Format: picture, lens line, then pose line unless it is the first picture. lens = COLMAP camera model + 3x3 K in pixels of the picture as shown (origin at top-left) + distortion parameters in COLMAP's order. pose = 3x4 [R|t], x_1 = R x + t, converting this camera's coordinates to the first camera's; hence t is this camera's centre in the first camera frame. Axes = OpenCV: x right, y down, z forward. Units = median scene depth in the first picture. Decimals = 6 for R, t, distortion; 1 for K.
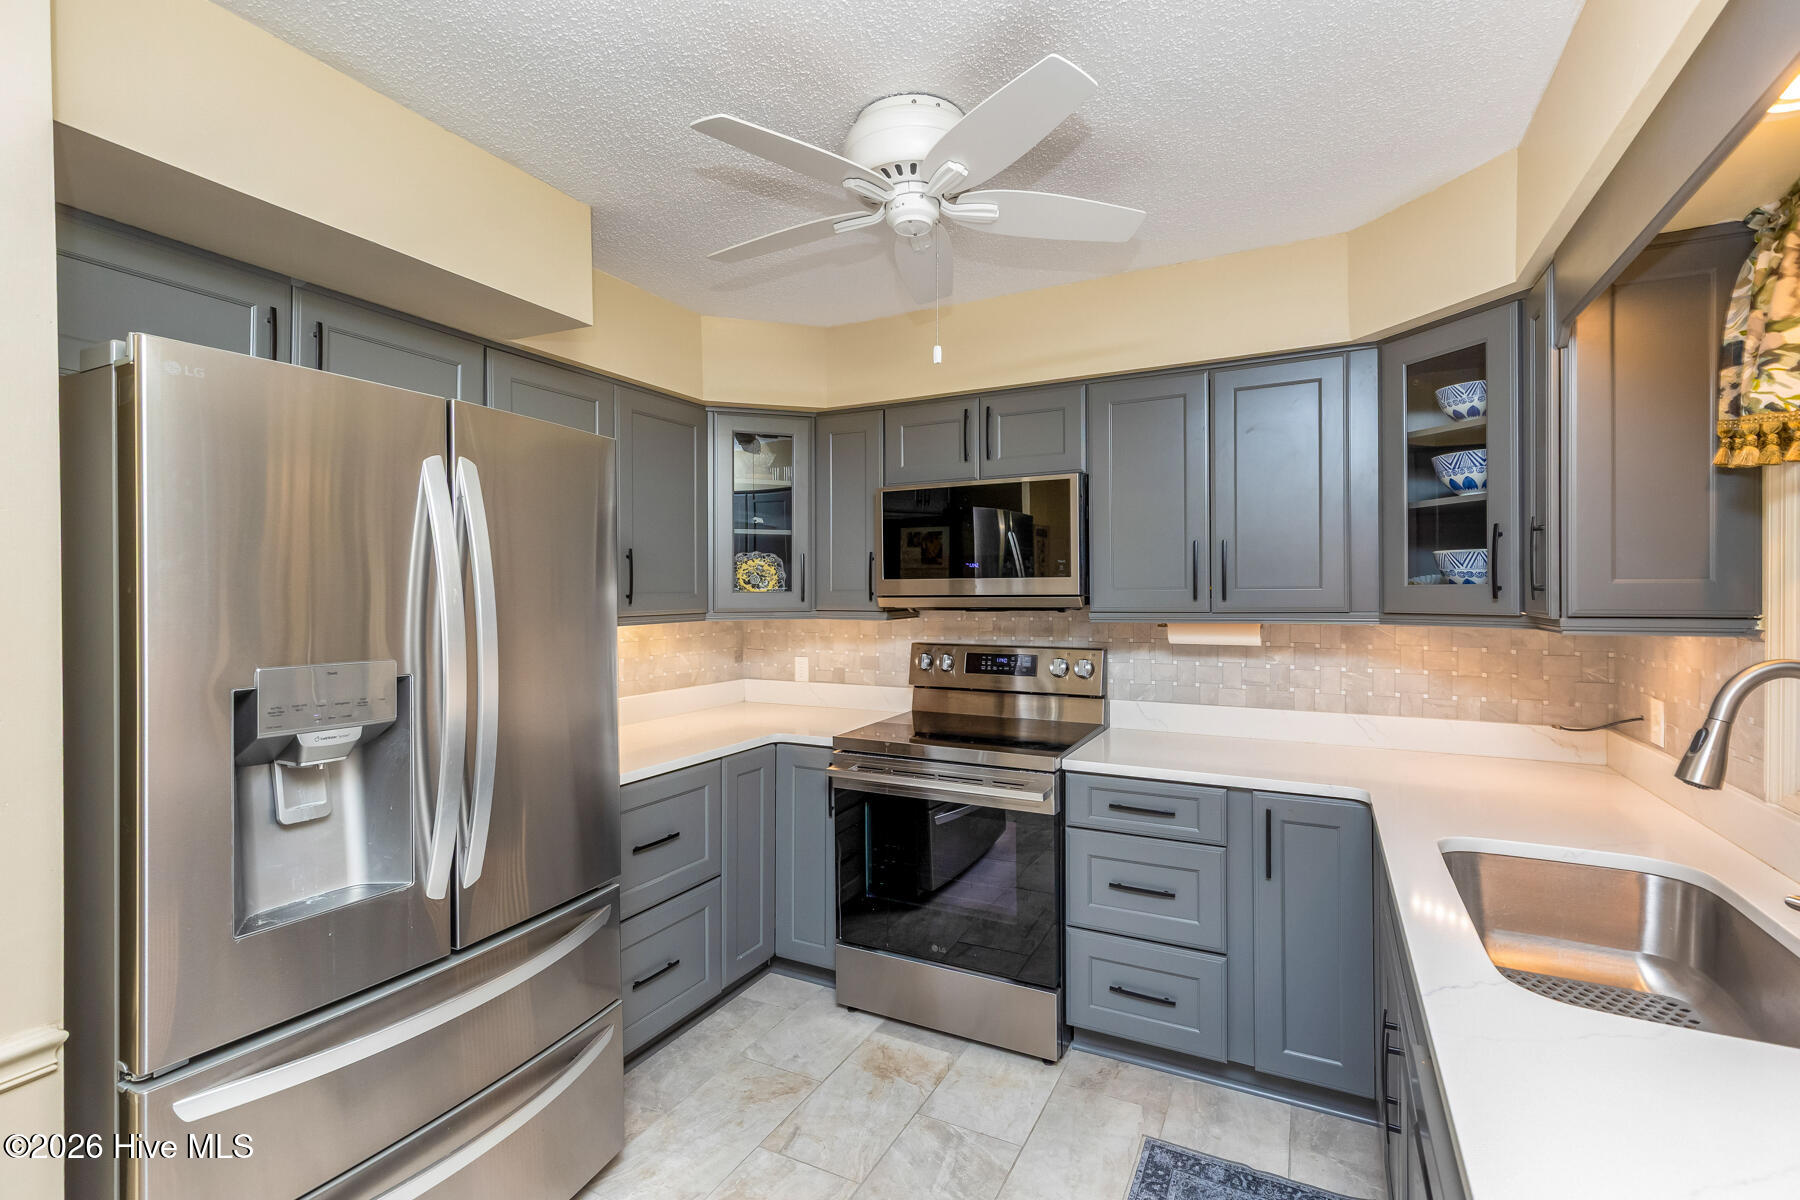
lens RADIAL K [[813.6, 0, 899.9], [0, 813.6, 587.6], [0, 0, 1]] dist [0.000658, 0.000101]
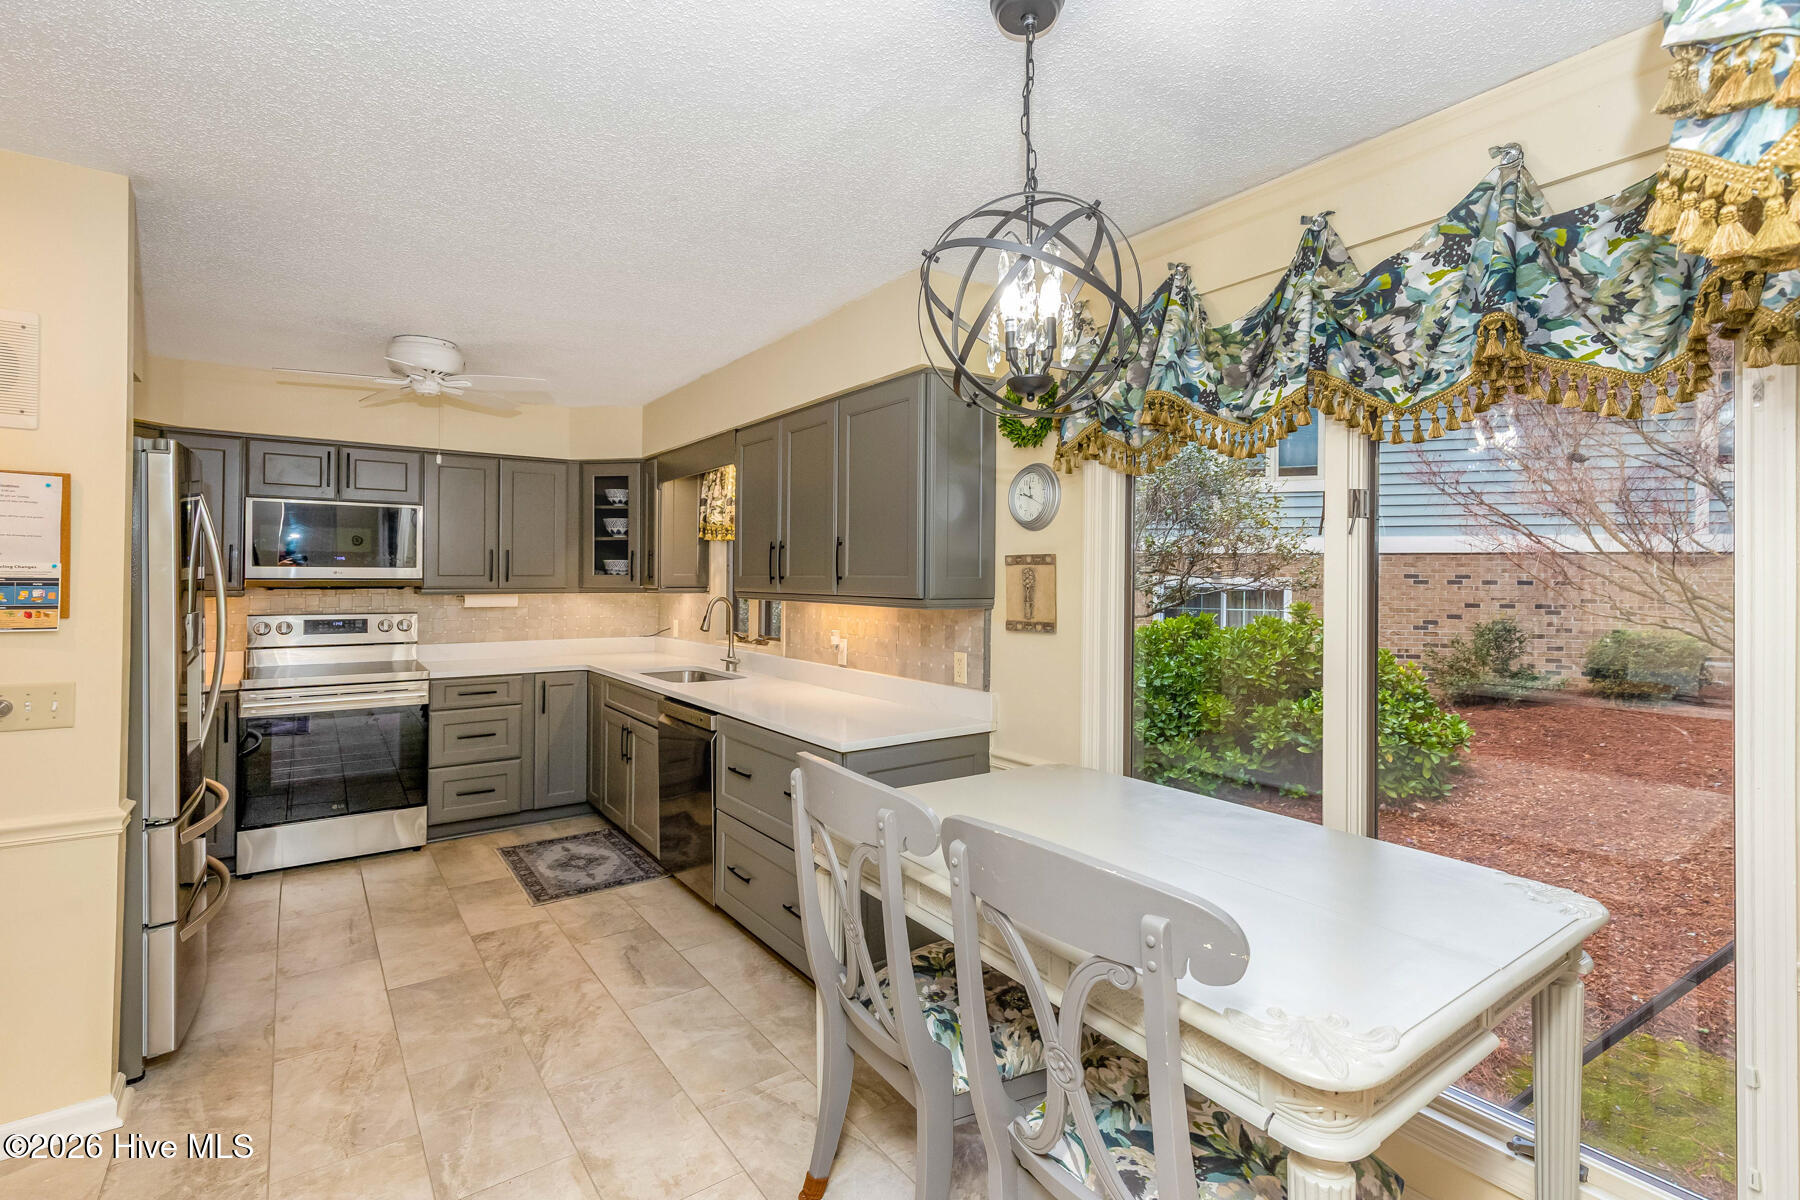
lens RADIAL K [[813.6, 0, 896.5], [0, 813.6, 582.1], [0, 0, 1]] dist [0.000658, 0.000101]
pose [[0.448961, 0.002936, 0.893547, -0.997949], [-0.008763, 0.999961, 0.001117, 0.007310], [-0.893508, -0.008332, 0.448969, -0.742312]]
